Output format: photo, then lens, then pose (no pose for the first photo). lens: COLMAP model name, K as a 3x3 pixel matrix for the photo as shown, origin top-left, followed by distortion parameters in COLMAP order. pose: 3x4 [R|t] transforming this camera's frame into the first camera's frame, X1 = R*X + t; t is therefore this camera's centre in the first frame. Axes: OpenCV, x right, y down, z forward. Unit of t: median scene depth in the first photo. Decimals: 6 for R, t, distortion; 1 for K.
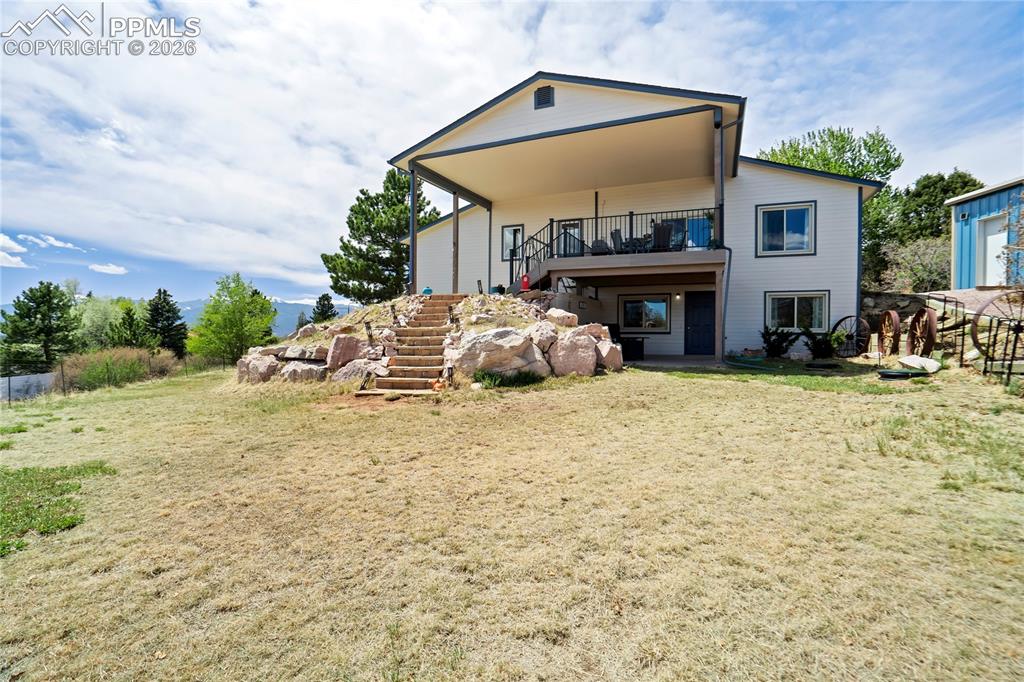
lens RADIAL K [[480.9, 0, 514.4], [0, 480.9, 337.5], [0, 0, 1]] dist [-0.021568, 0.002368]
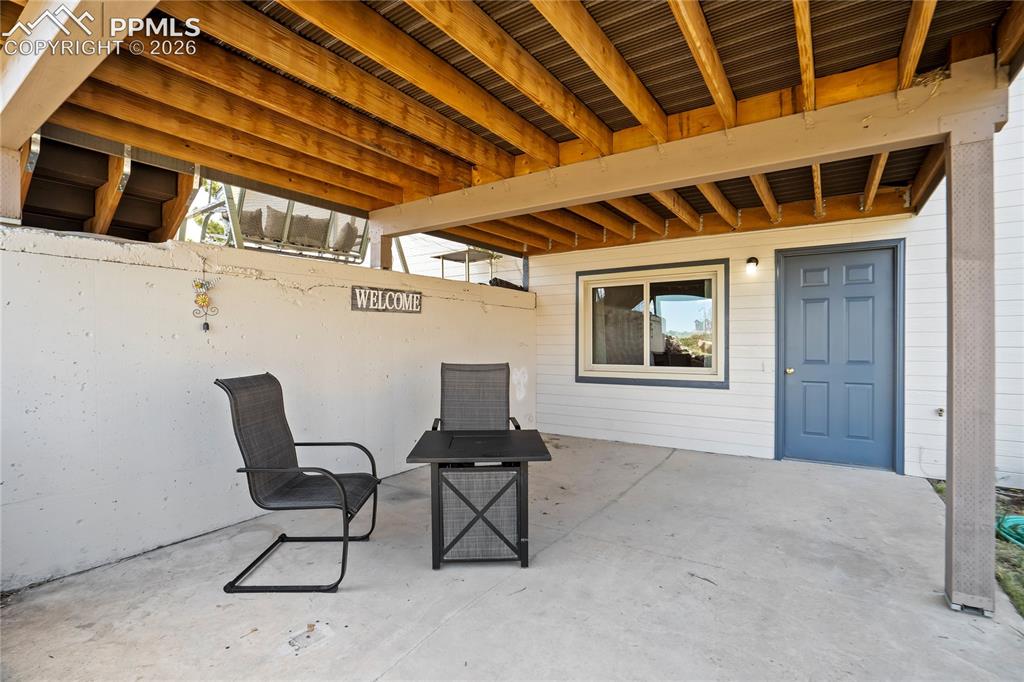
lens RADIAL K [[480.9, 0, 507.4], [0, 480.9, 342.7], [0, 0, 1]] dist [-0.021568, 0.002368]
pose [[0.983593, -0.003711, -0.180365, 0.235362], [-0.000156, 0.999771, -0.021419, -0.029548], [0.180404, 0.021096, 0.983366, 0.652482]]
